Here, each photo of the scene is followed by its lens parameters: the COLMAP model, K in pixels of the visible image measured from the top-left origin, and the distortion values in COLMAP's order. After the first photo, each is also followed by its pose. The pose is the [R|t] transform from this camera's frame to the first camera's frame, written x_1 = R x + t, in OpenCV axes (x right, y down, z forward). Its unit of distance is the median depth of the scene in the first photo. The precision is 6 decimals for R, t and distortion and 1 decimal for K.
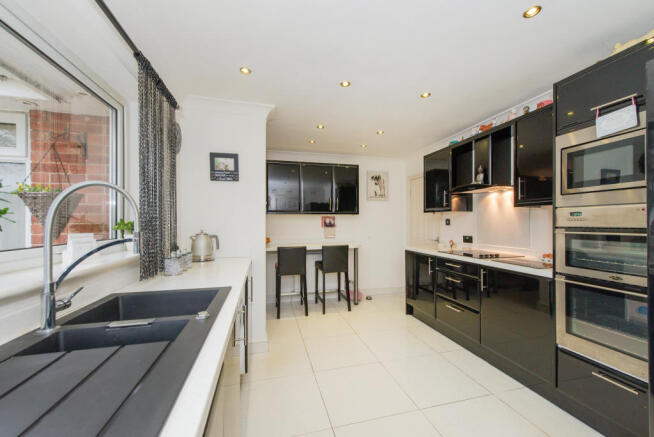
lens RADIAL K [[256.3, 0, 327.3], [0, 256.3, 222.4], [0, 0, 1]] dist [0.000764, -0.000100]
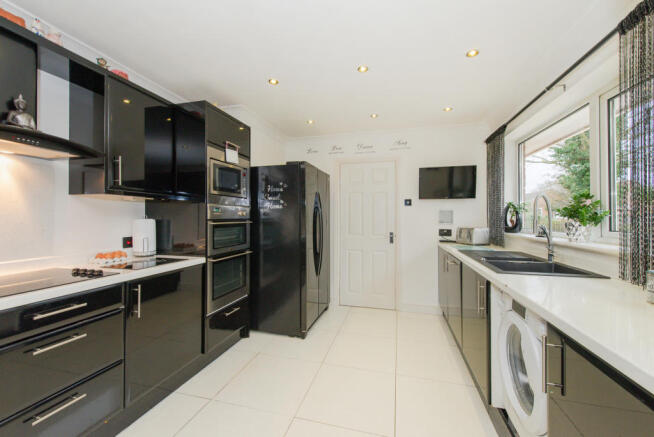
lens RADIAL K [[256.3, 0, 329.3], [0, 256.3, 217.1], [0, 0, 1]] dist [0.000764, -0.000100]
pose [[-0.871862, 0.010056, 0.489648, -0.219959], [0.005455, 0.999927, -0.010822, 0.023845], [-0.489720, -0.006765, -0.871853, 1.845800]]
